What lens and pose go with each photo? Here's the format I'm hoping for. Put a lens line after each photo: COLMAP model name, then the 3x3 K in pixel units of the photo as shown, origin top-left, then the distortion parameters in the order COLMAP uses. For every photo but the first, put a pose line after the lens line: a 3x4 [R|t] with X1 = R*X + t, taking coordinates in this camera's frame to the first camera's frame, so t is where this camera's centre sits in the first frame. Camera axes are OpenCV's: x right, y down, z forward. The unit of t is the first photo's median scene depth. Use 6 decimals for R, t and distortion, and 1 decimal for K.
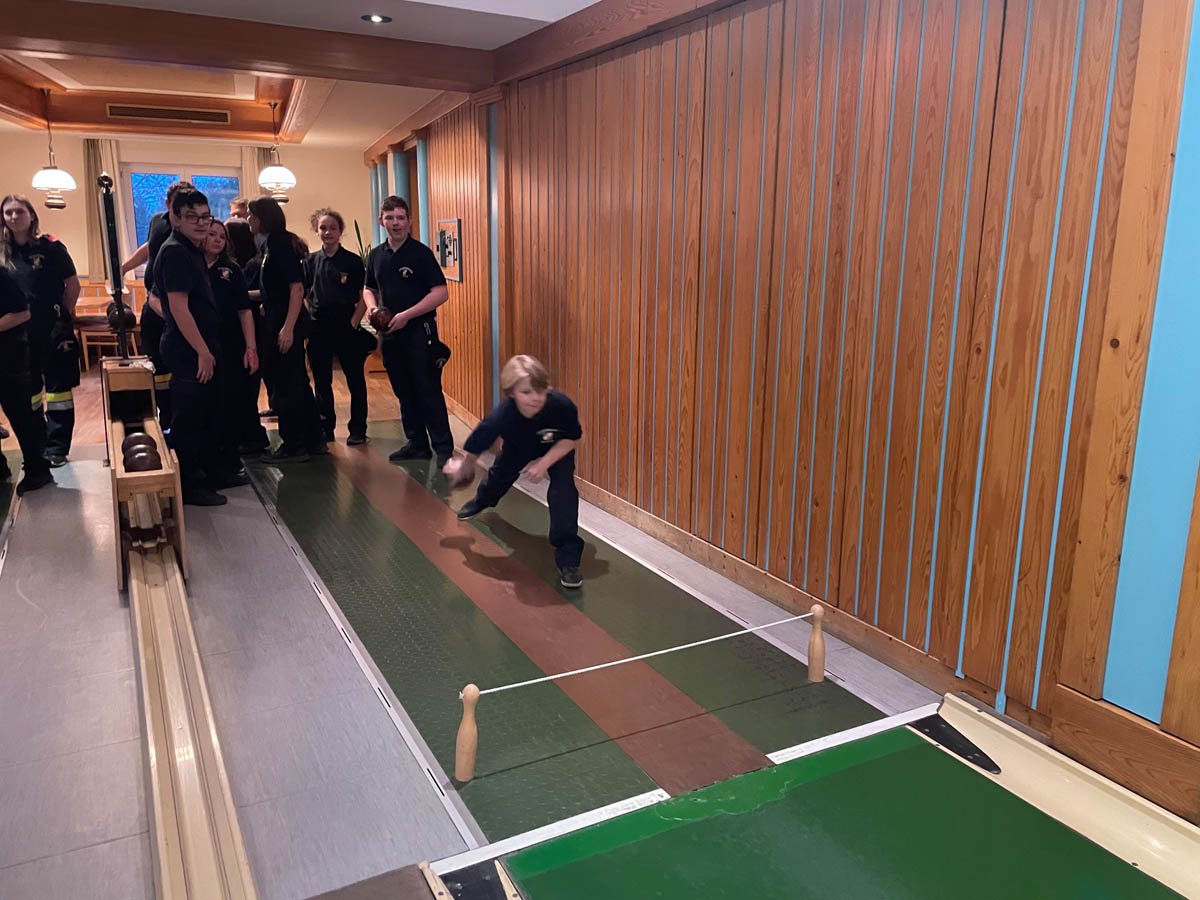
lens RADIAL K [[900.6, 0, 612.7], [0, 900.6, 432.8], [0, 0, 1]] dist [0.083881, -0.112740]
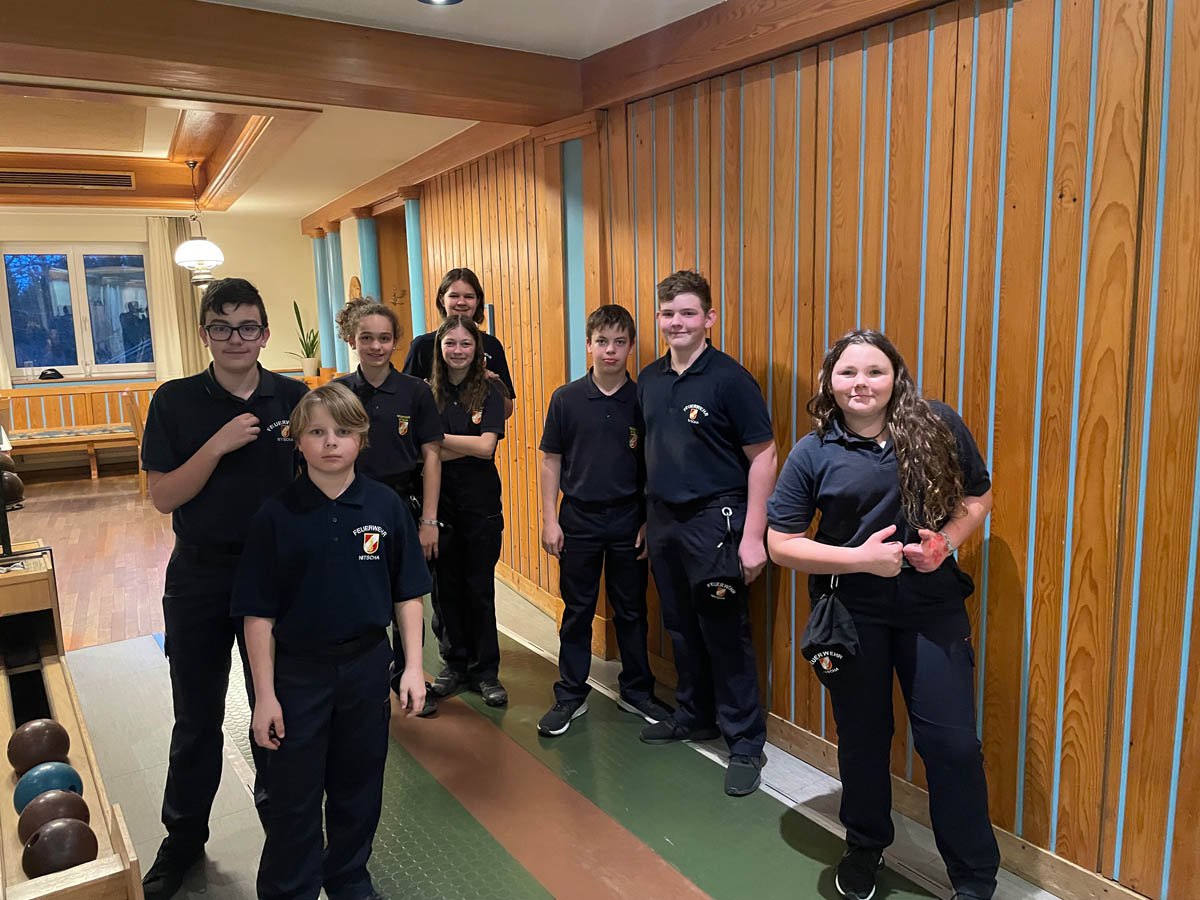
lens RADIAL K [[900.6, 0, 612.7], [0, 900.6, 432.8], [0, 0, 1]] dist [0.083881, -0.112740]
pose [[0.993172, -0.053784, 0.103522, -0.106291], [0.060066, 0.996476, -0.058551, -0.059875], [-0.100008, 0.064369, 0.992902, 0.196819]]
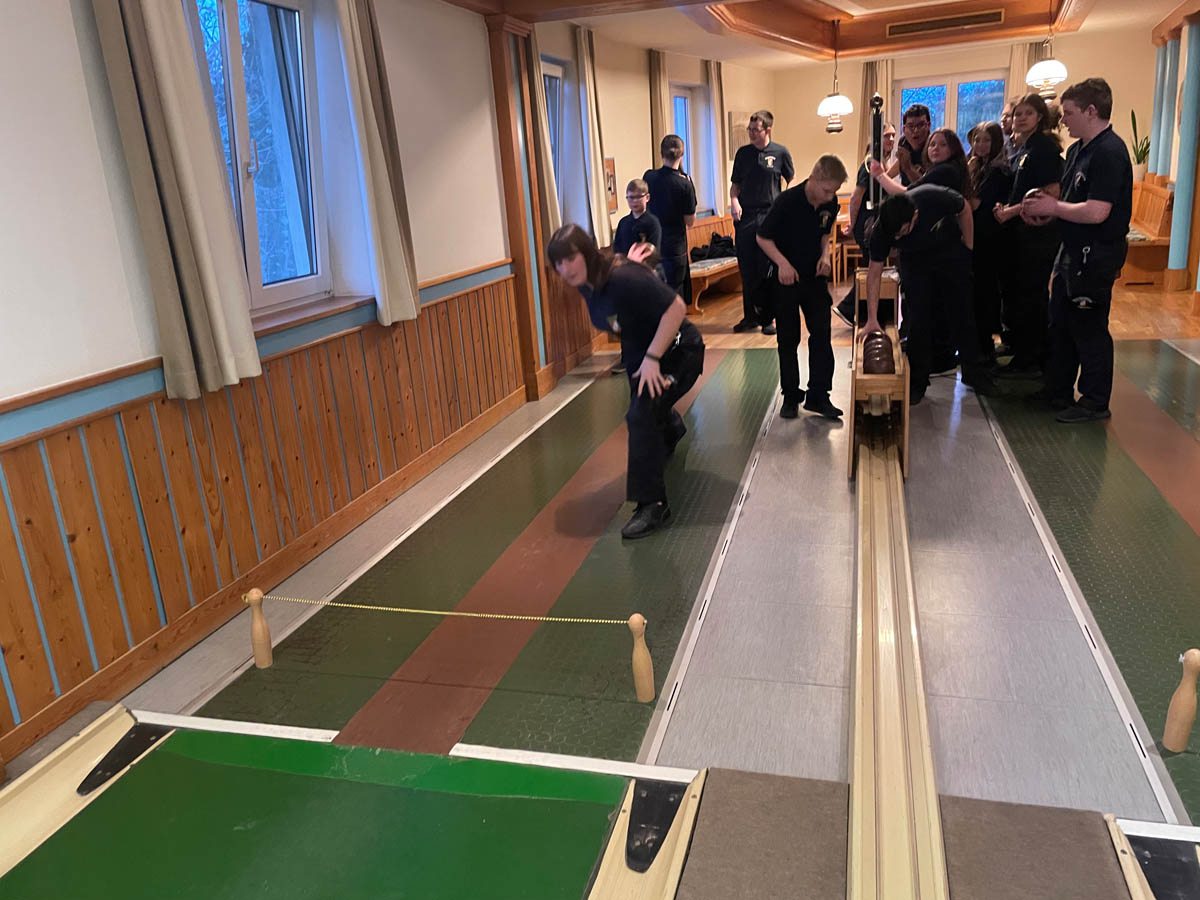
lens RADIAL K [[915.1, 0, 567.4], [0, 915.1, 478.1], [0, 0, 1]] dist [0.053891, -0.089121]
pose [[0.692196, 0.154147, -0.705056, 0.024989], [-0.058139, 0.985659, 0.158417, 0.011006], [0.719364, -0.068665, 0.691231, -0.042412]]
